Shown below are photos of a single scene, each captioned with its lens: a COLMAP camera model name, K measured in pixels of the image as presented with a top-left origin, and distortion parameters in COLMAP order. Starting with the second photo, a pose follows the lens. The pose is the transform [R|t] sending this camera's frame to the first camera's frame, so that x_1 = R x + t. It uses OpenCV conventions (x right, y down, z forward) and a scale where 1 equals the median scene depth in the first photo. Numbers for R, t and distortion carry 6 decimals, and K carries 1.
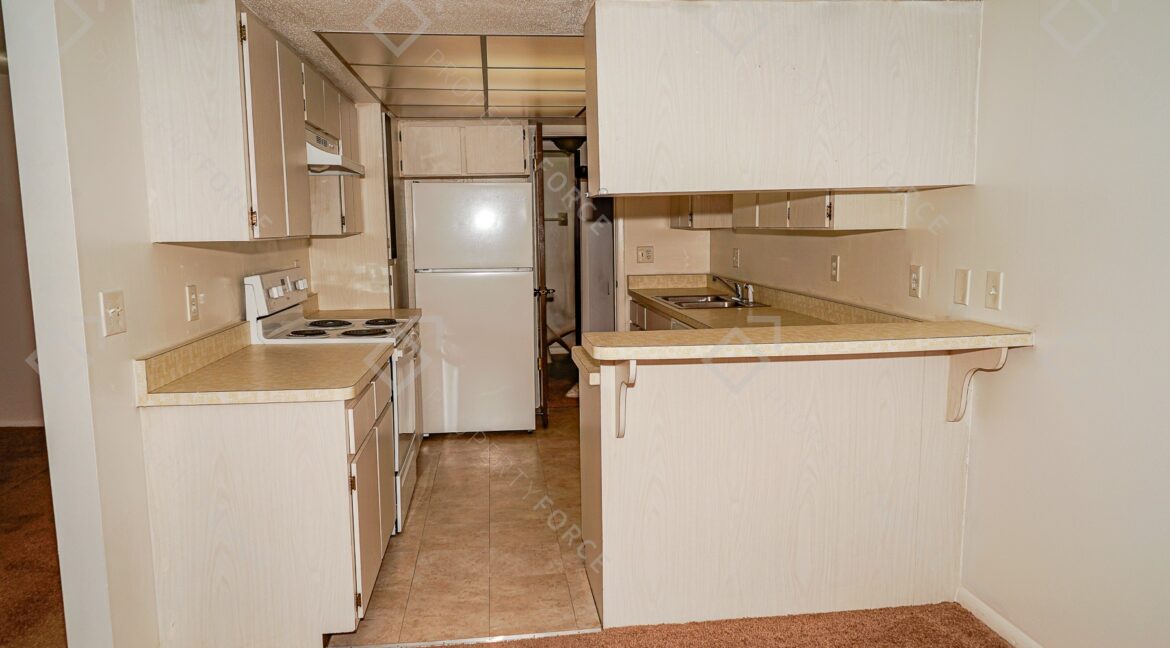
lens RADIAL K [[785.2, 0, 585.9], [0, 785.2, 324.7], [0, 0, 1]] dist [-0.022112, 0.021103]
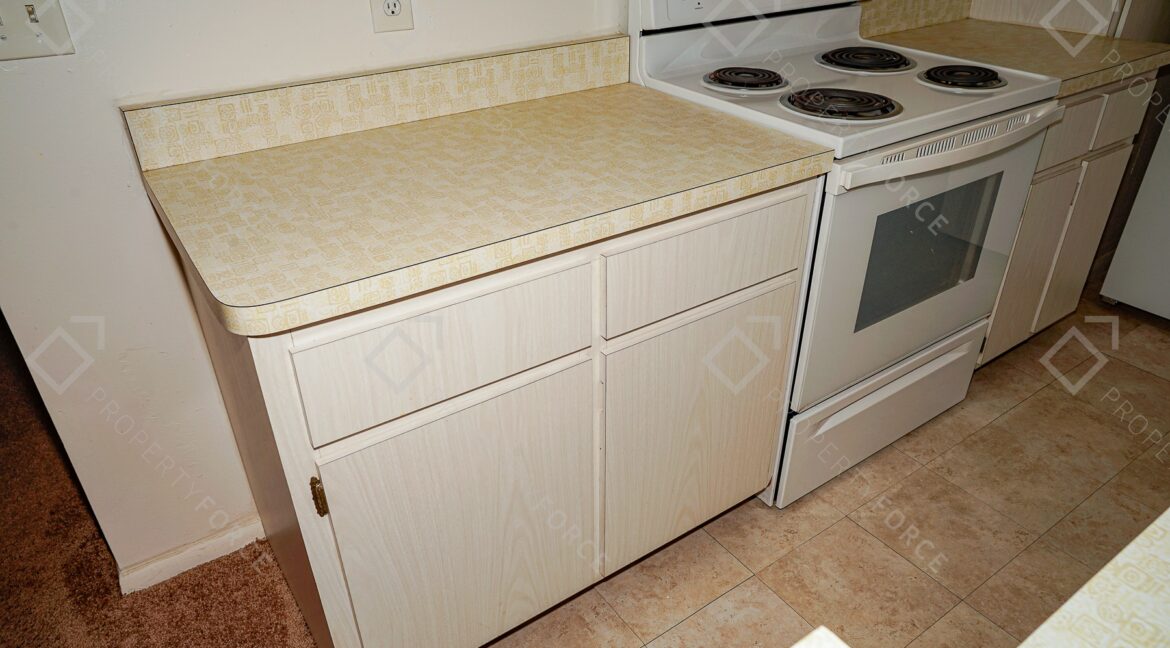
lens RADIAL K [[785.2, 0, 586.1], [0, 785.2, 332.1], [0, 0, 1]] dist [-0.022112, 0.021103]
pose [[0.475628, 0.450114, -0.755762, 0.044250], [-0.099214, 0.881133, 0.462343, -0.069436], [0.874033, -0.144921, 0.463749, 0.696232]]
